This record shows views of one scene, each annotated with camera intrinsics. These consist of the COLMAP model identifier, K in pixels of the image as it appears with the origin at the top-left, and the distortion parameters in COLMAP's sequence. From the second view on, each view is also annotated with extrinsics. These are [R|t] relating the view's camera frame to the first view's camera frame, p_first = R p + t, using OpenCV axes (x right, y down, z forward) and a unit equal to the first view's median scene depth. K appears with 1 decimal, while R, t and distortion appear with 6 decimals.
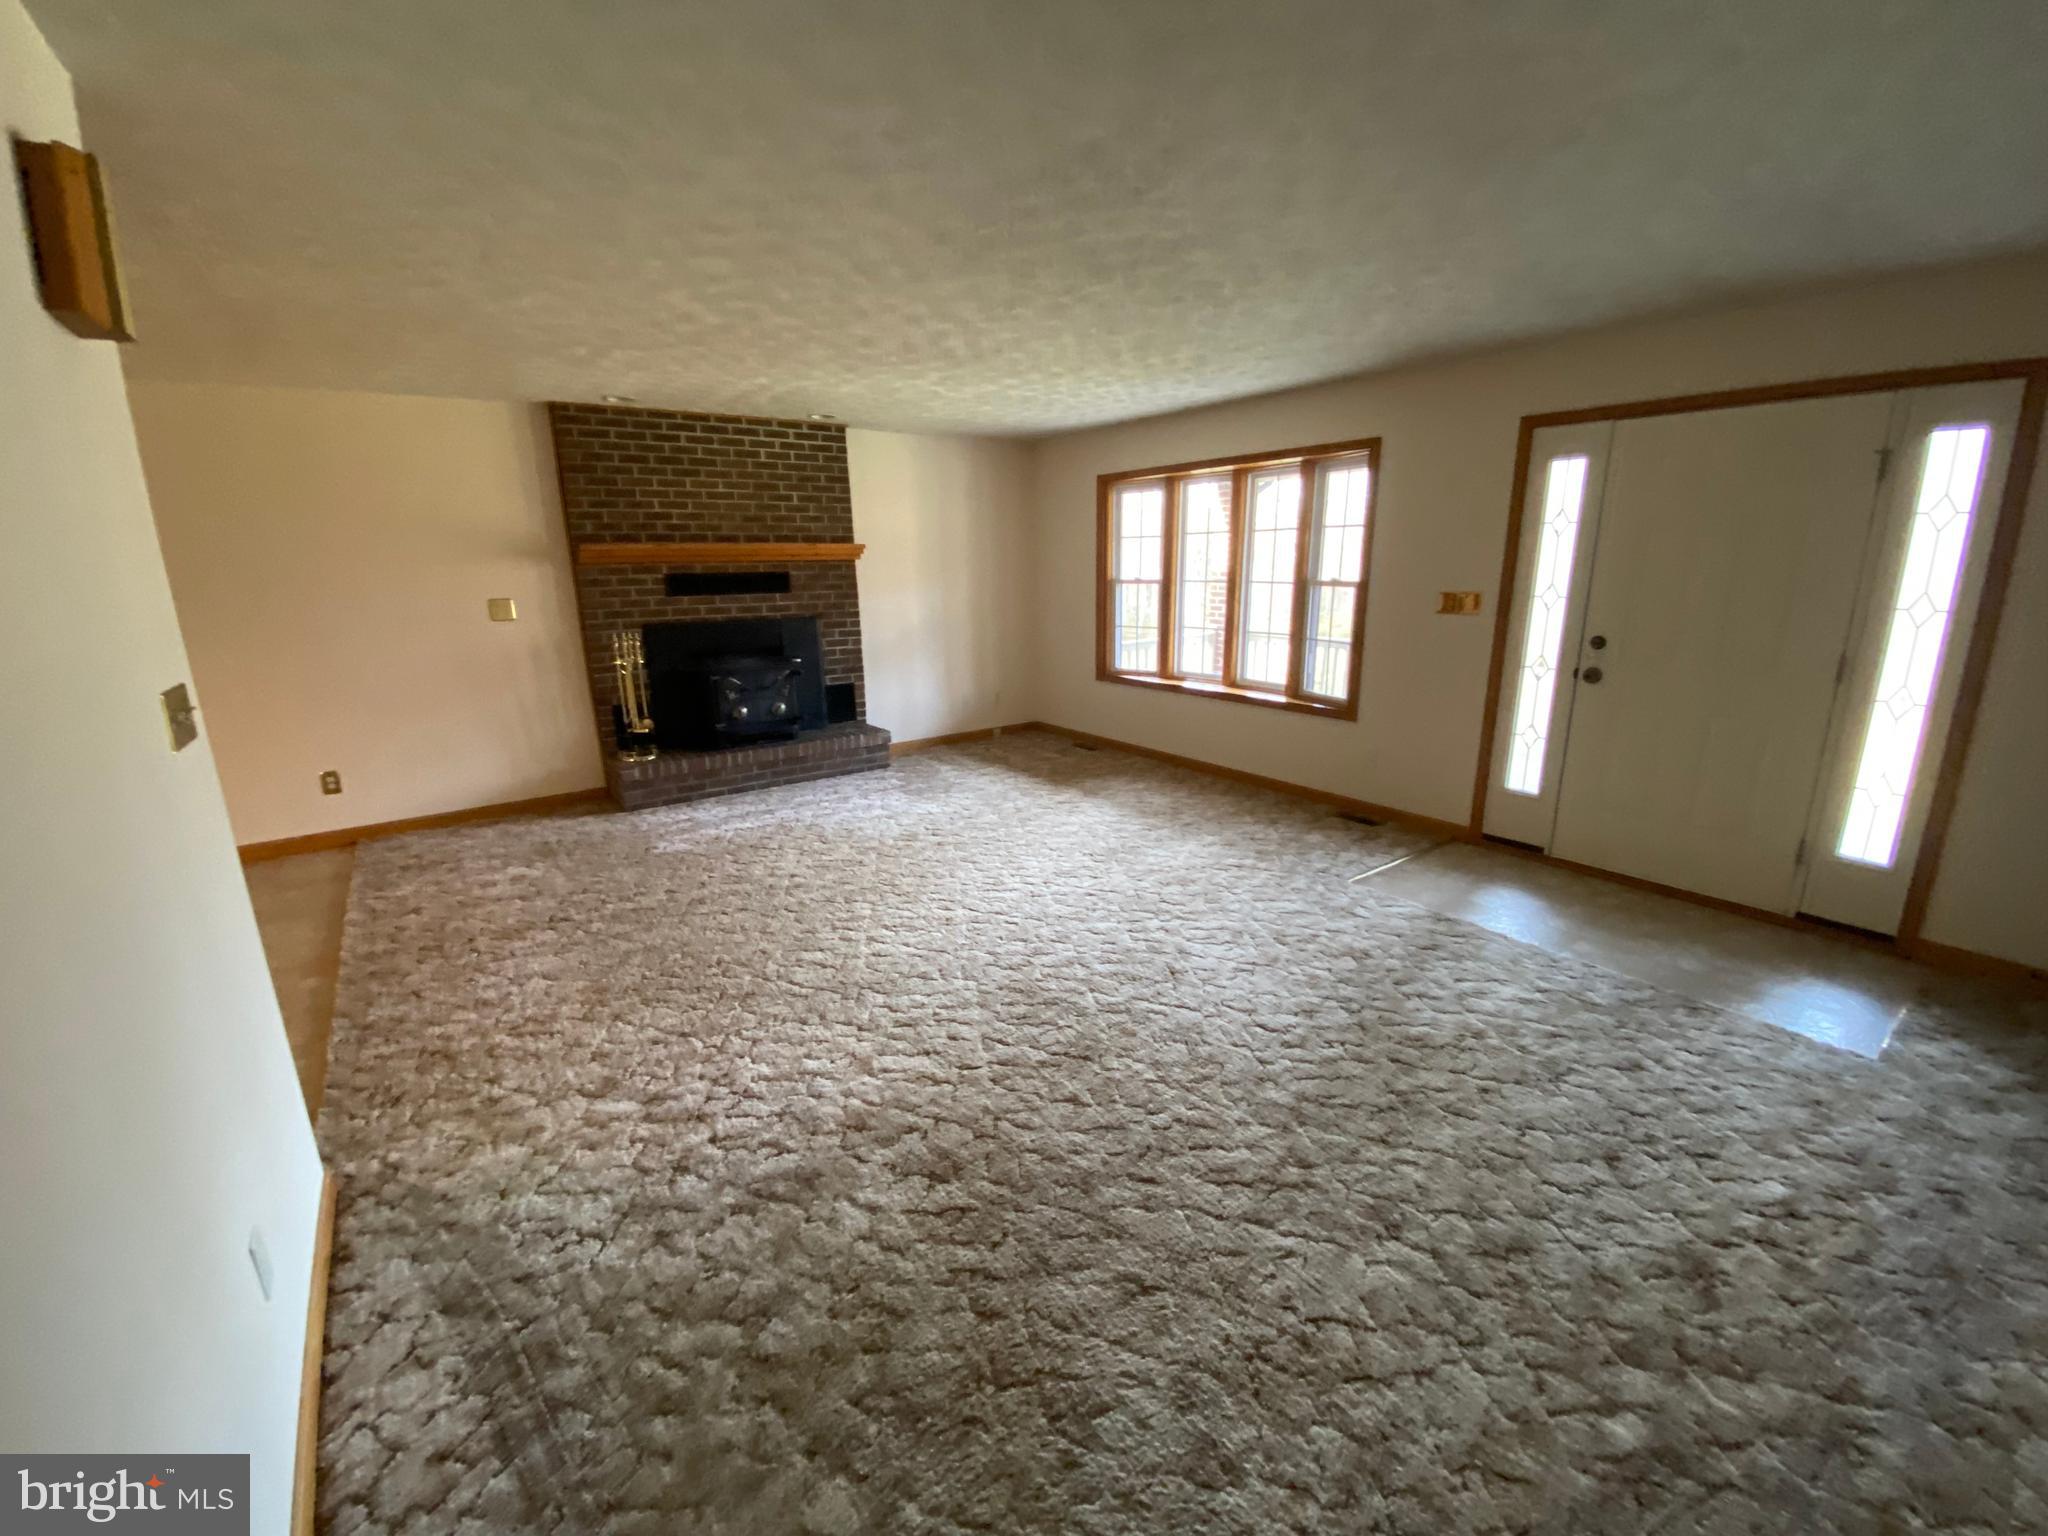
lens RADIAL K [[818.0, 0, 1036.0], [0, 818.0, 773.2], [0, 0, 1]] dist [0.005357, -0.014276]
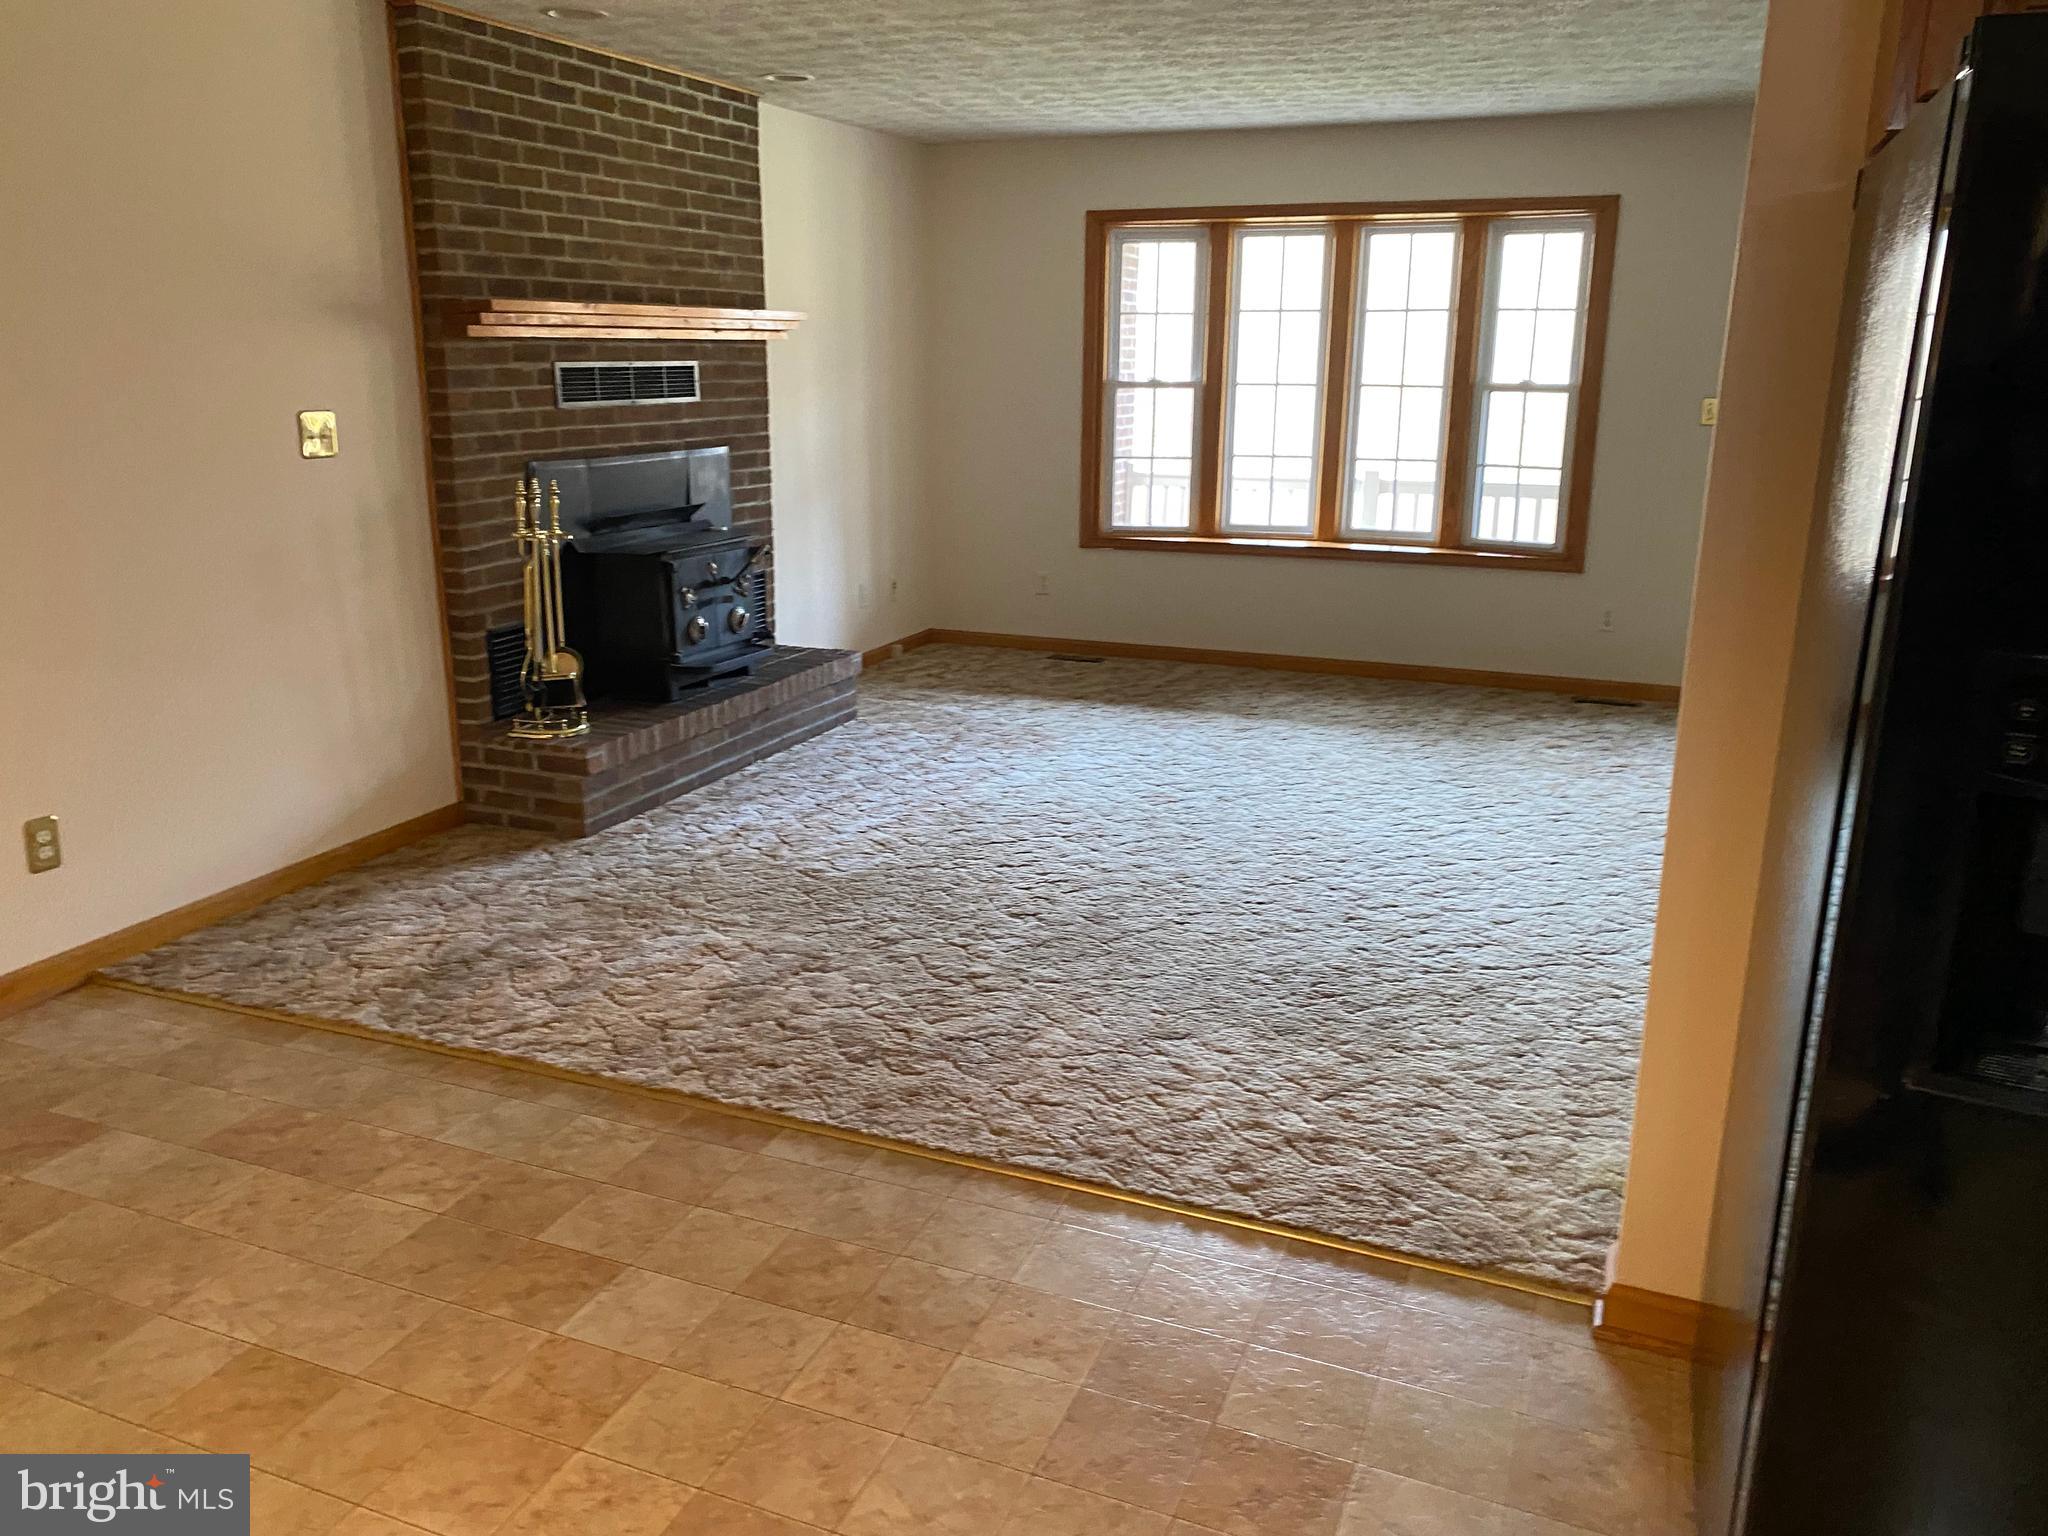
lens RADIAL K [[1548.4, 0, 979.8], [0, 1548.4, 744.5], [0, 0, 1]] dist [0.052349, -0.075476]
pose [[0.865481, -0.109860, 0.488746, -0.836630], [0.117074, 0.992996, 0.015888, 0.005107], [-0.487069, 0.043468, 0.872281, 0.058261]]
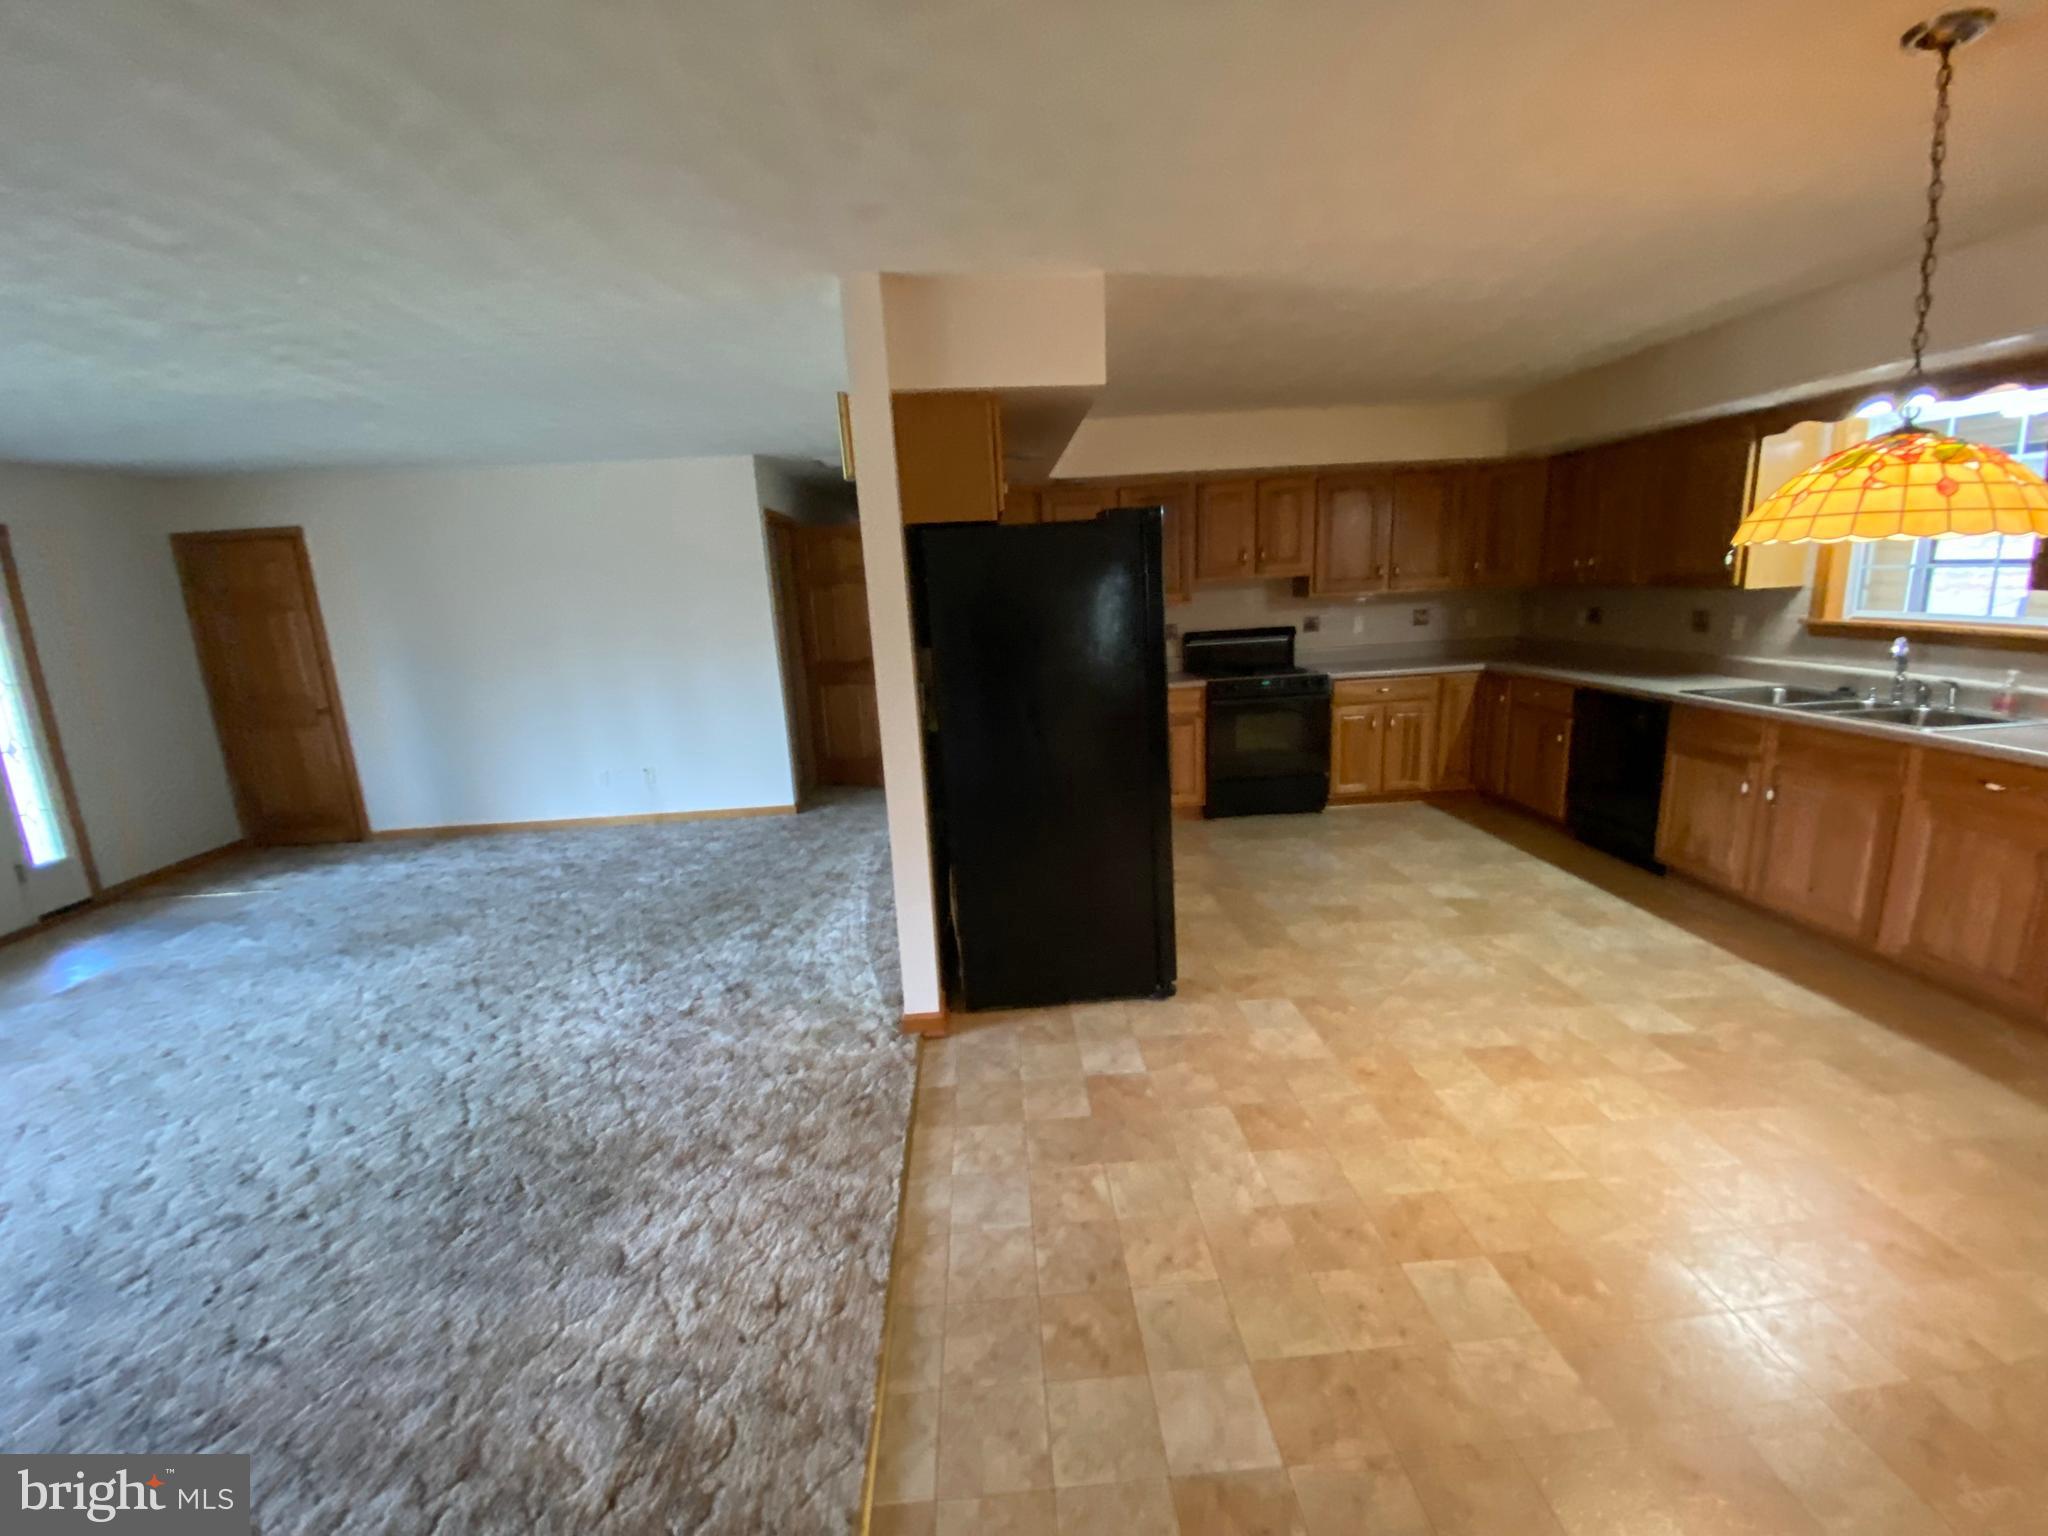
lens RADIAL K [[818.0, 0, 1026.7], [0, 818.0, 767.6], [0, 0, 1]] dist [0.005357, -0.014276]
pose [[-0.834589, -0.068672, 0.546576, -0.802453], [0.197612, 0.888841, 0.413415, -0.194259], [-0.514209, 0.453042, -0.728246, 0.766917]]
